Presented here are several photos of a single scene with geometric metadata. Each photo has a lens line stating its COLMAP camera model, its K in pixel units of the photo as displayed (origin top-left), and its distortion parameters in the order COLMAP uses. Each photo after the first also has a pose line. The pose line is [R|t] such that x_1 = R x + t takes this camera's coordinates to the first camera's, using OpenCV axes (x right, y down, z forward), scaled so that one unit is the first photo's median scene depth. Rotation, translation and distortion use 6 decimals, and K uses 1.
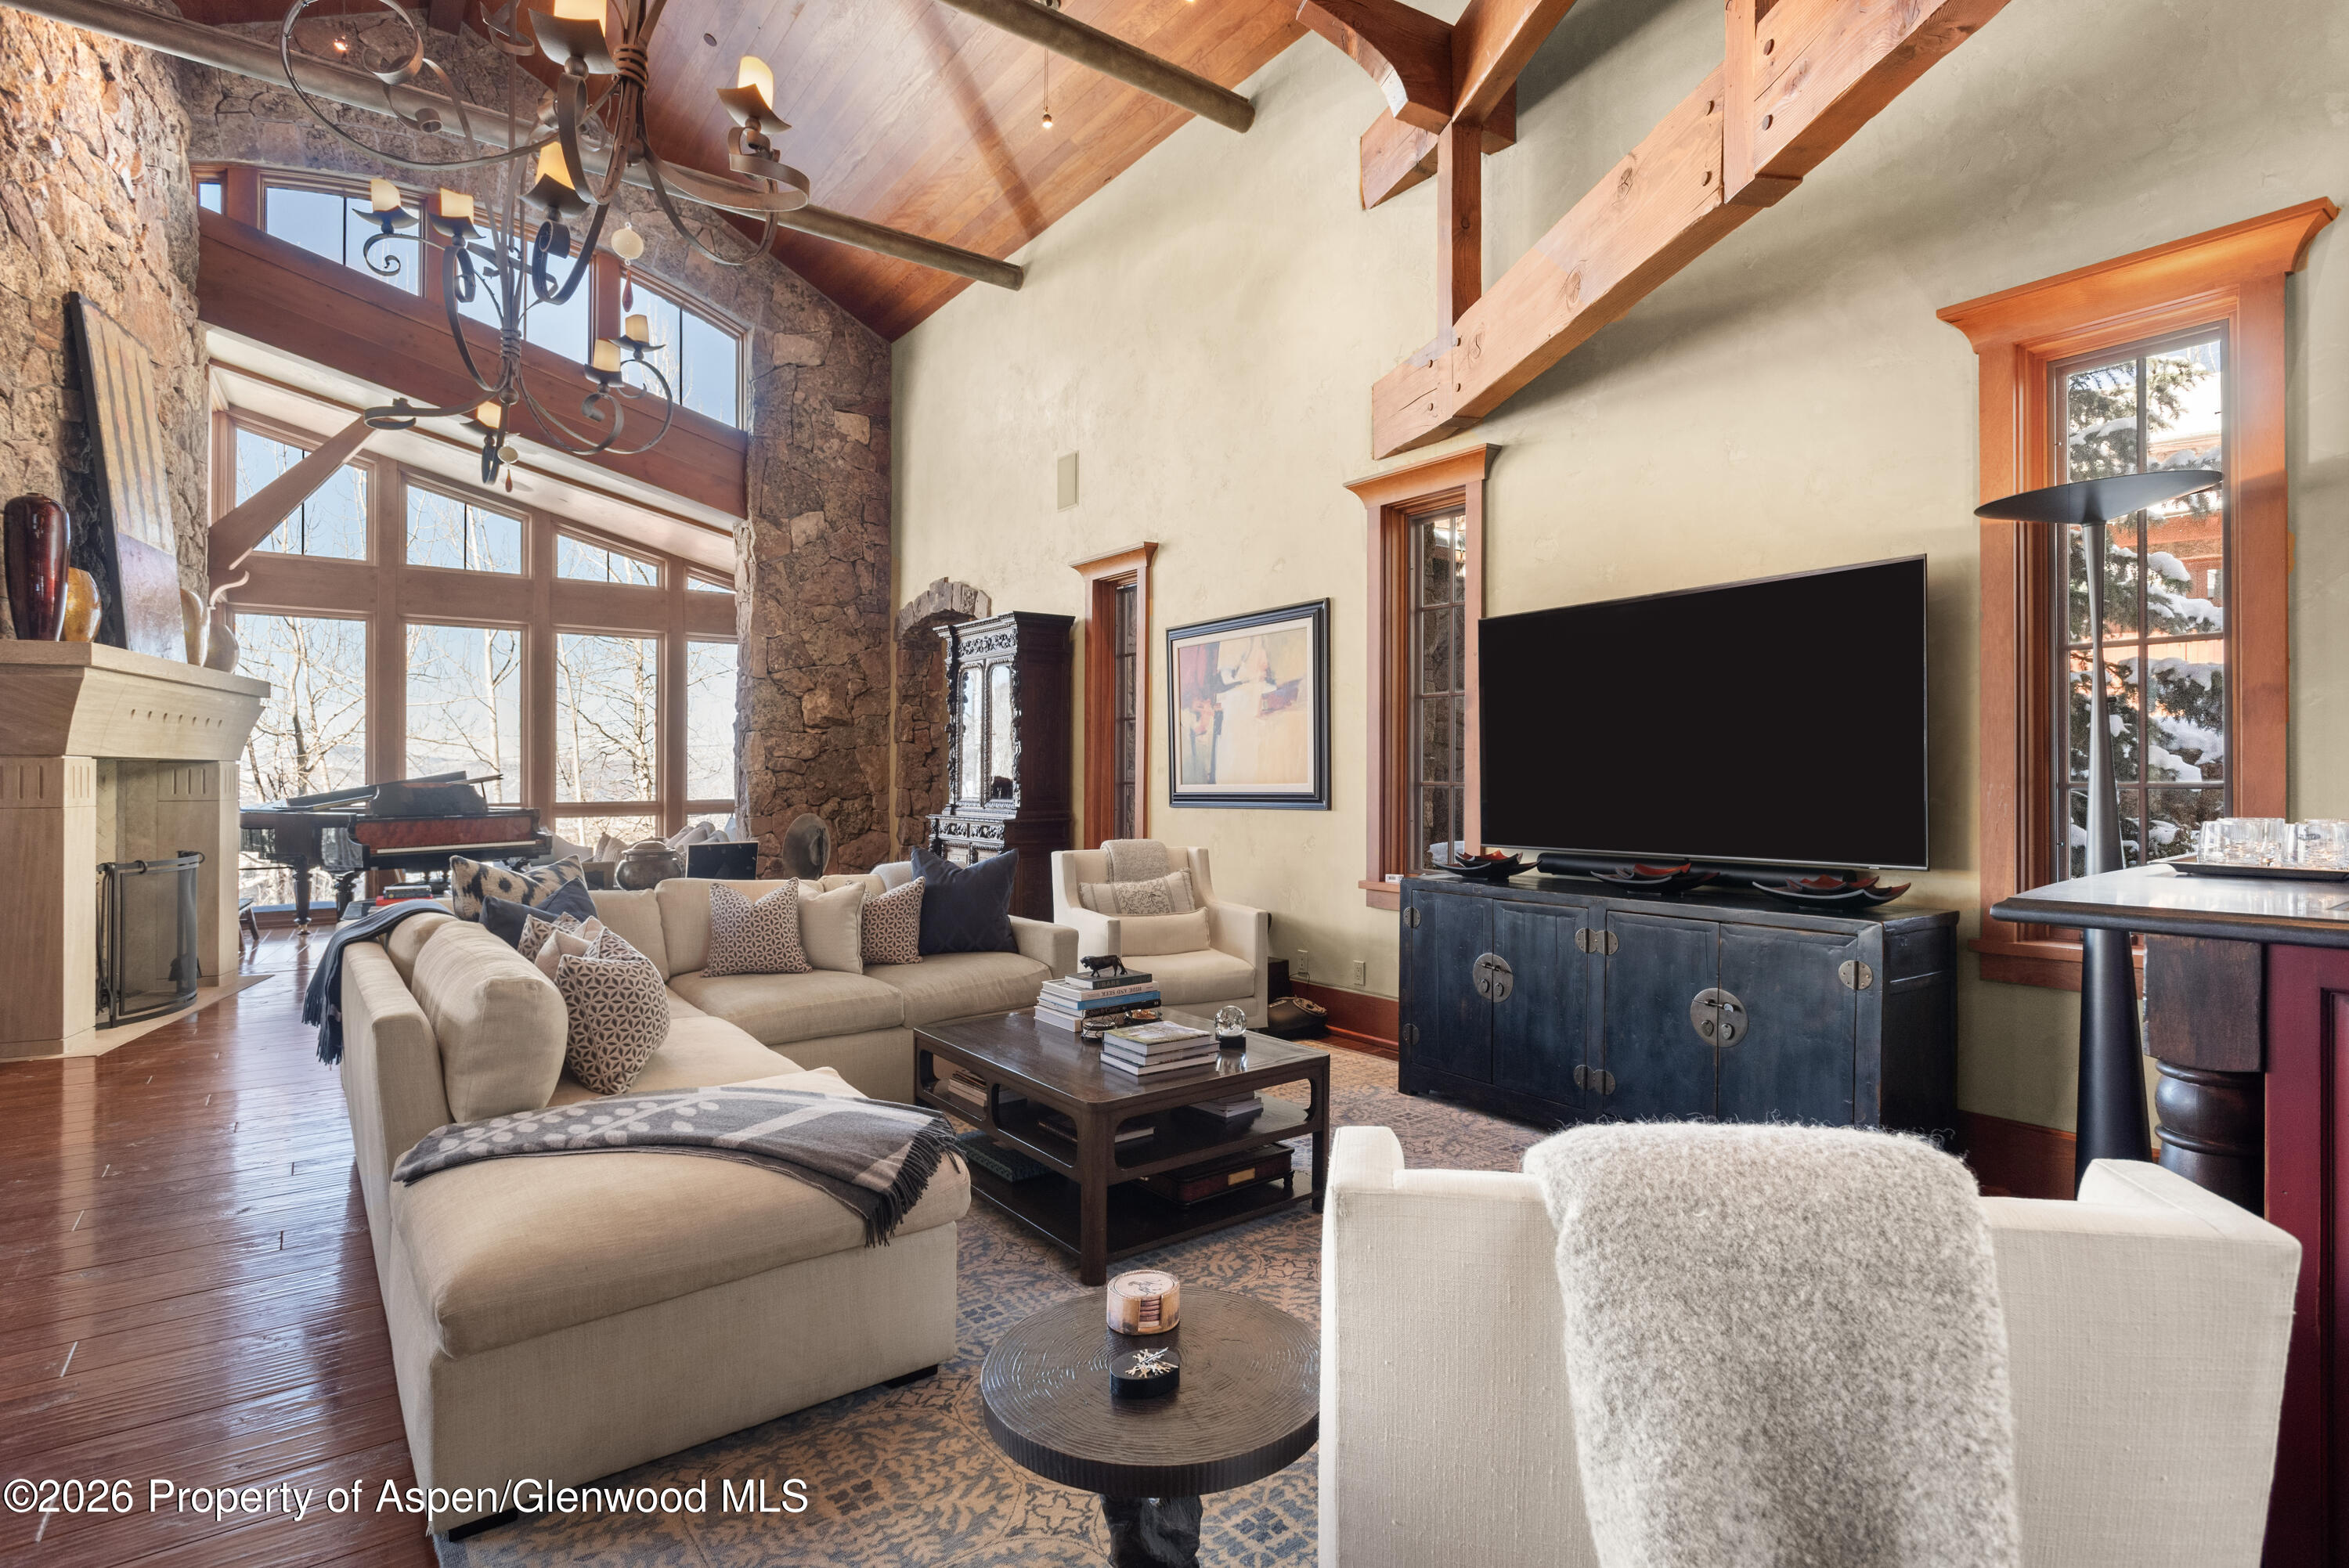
lens RADIAL K [[1131.7, 0, 1174.5], [0, 1131.7, 784.0], [0, 0, 1]] dist [-0.002720, -0.001343]
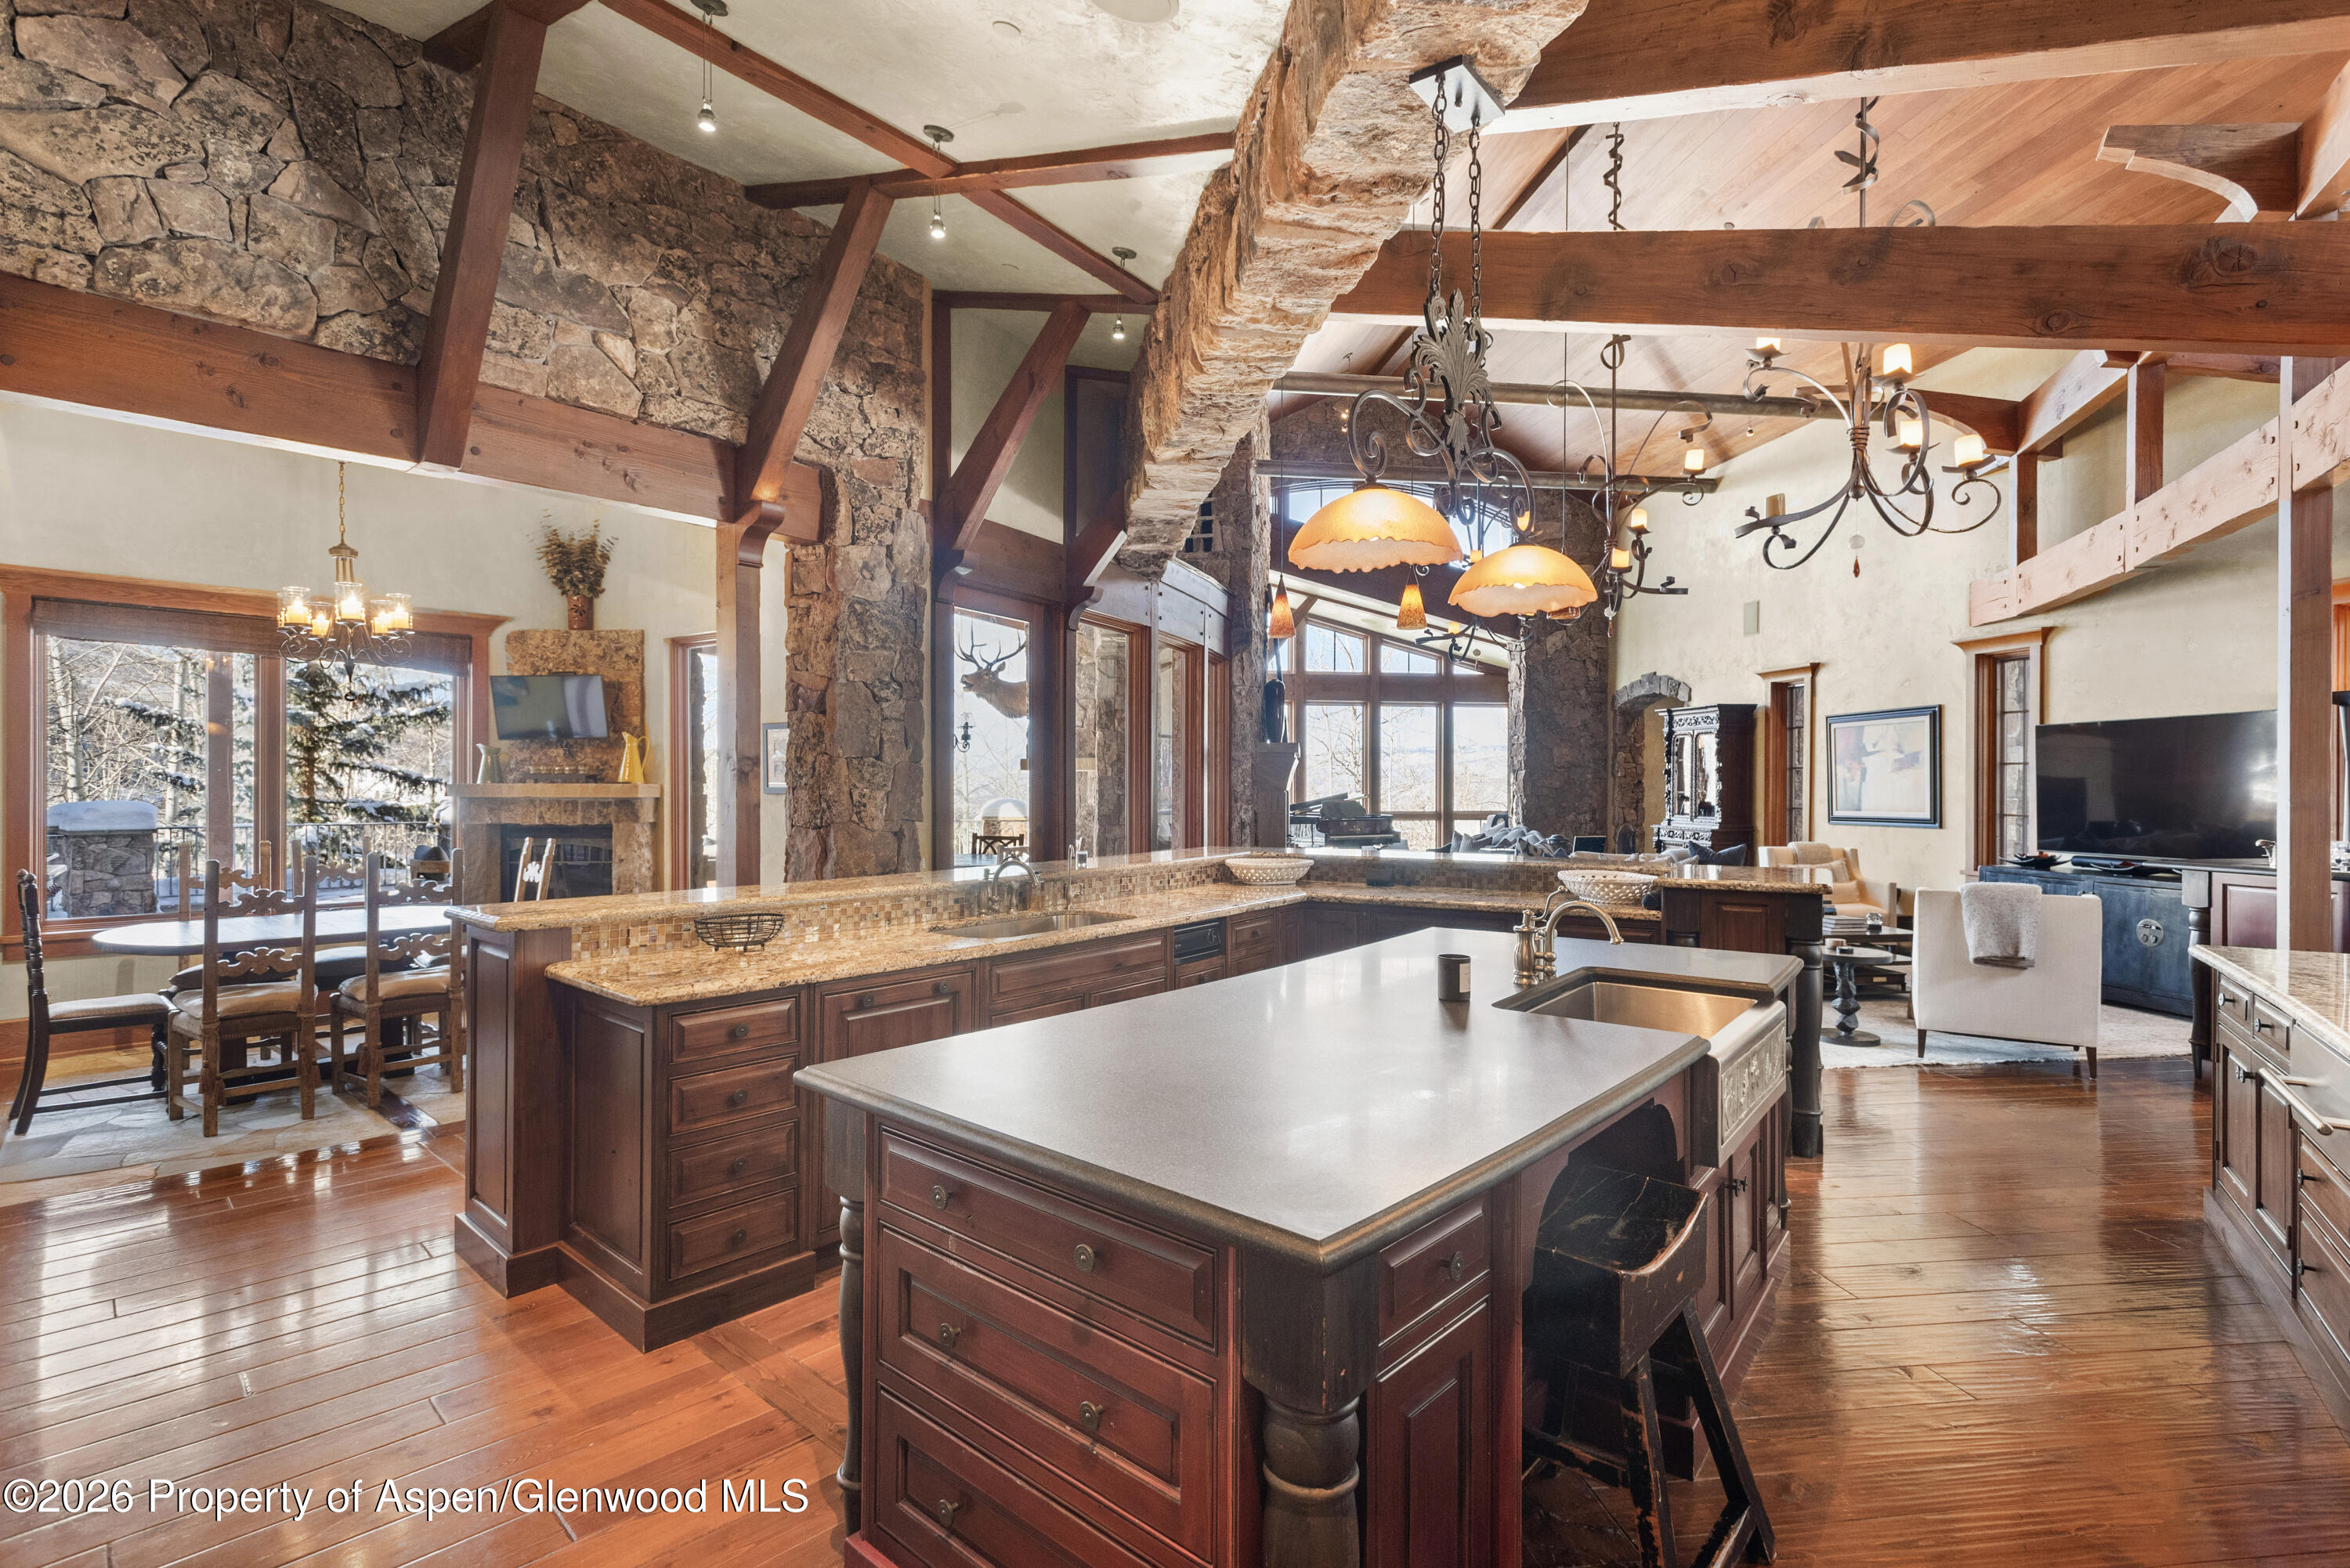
lens RADIAL K [[1105.9, 0, 1175.0], [0, 1105.9, 784.0], [0, 0, 1]] dist [0.009076, -0.000505]
pose [[0.874536, 0.002196, -0.484955, -0.048573], [-0.003233, 0.999994, -0.001302, -0.029859], [0.484949, 0.002706, 0.874538, -0.807474]]
